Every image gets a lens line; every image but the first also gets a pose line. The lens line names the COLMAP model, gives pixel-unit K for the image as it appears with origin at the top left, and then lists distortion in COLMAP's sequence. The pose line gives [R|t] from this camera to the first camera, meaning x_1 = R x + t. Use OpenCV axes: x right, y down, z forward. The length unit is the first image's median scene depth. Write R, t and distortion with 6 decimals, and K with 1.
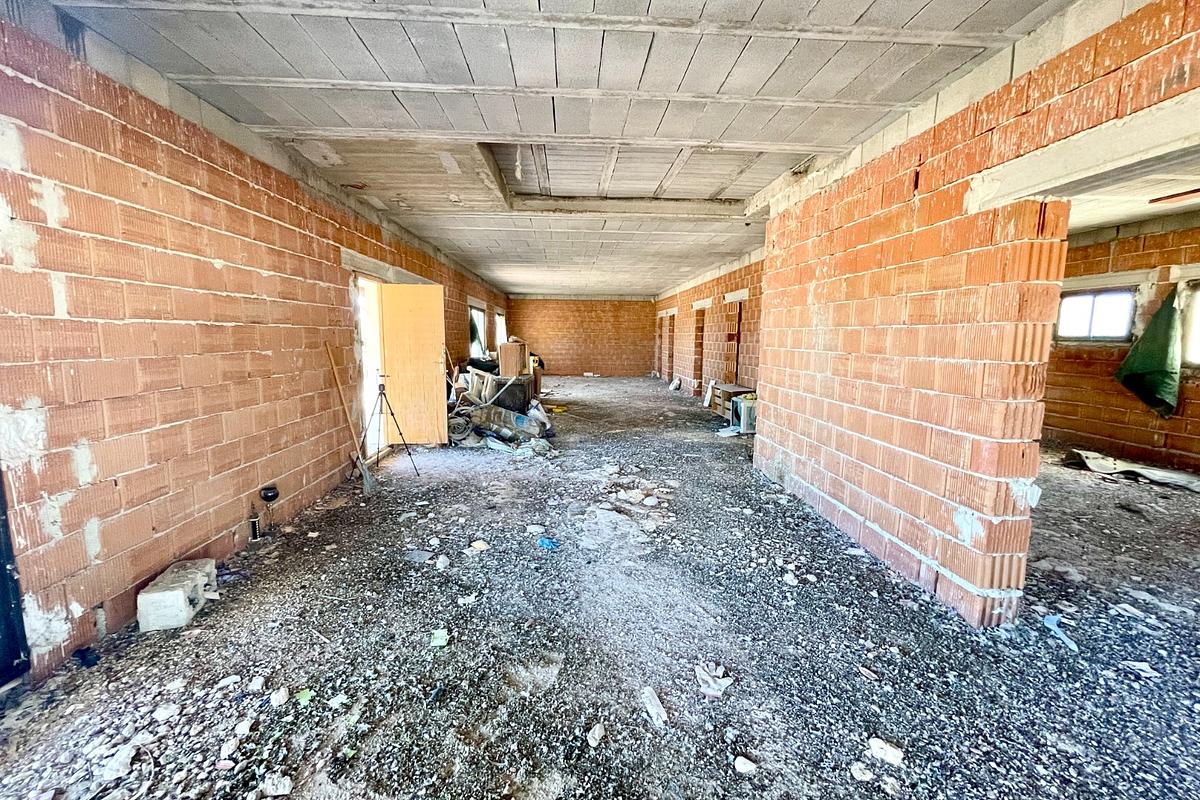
lens RADIAL K [[487.1, 0, 595.7], [0, 487.1, 398.3], [0, 0, 1]] dist [-0.001176, 0.000642]
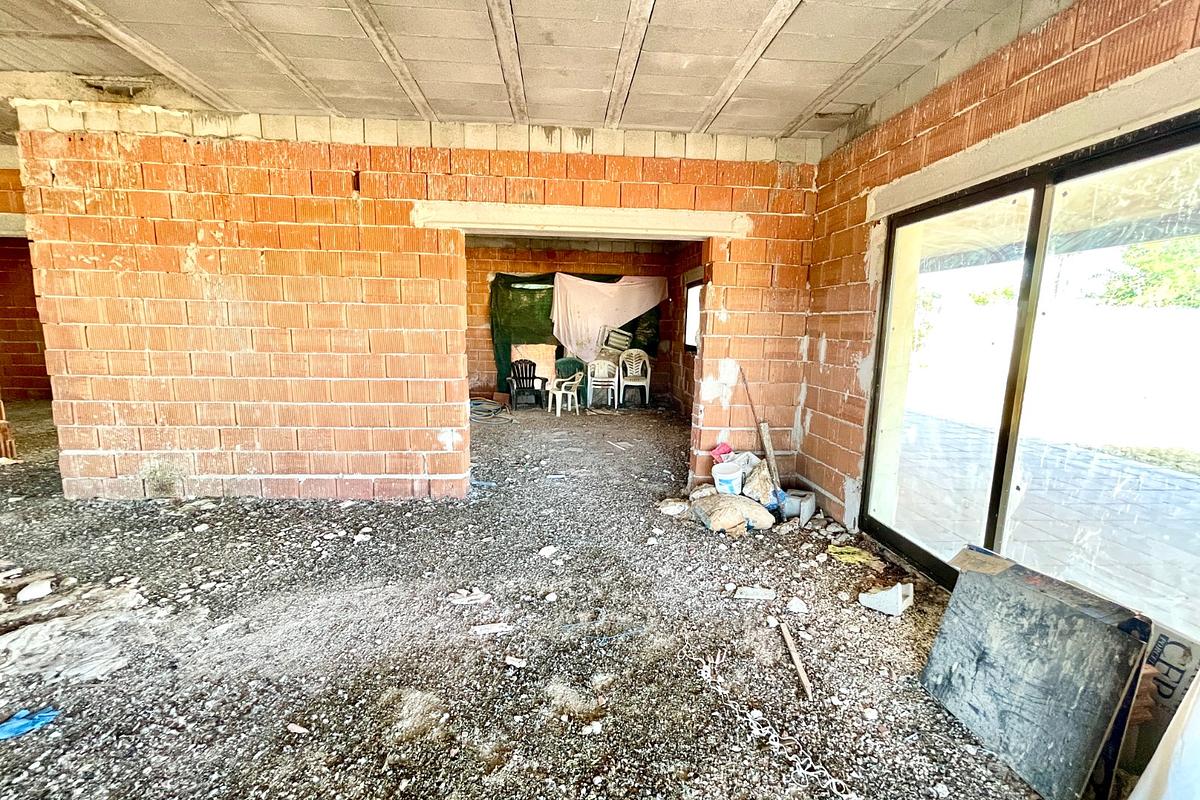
lens RADIAL K [[487.1, 0, 595.3], [0, 487.1, 398.8], [0, 0, 1]] dist [-0.001176, 0.000642]
pose [[-0.013824, -0.155055, 0.987809, -0.565339], [0.111924, 0.981455, 0.155624, -0.036040], [-0.993621, 0.112711, 0.003787, 0.408247]]
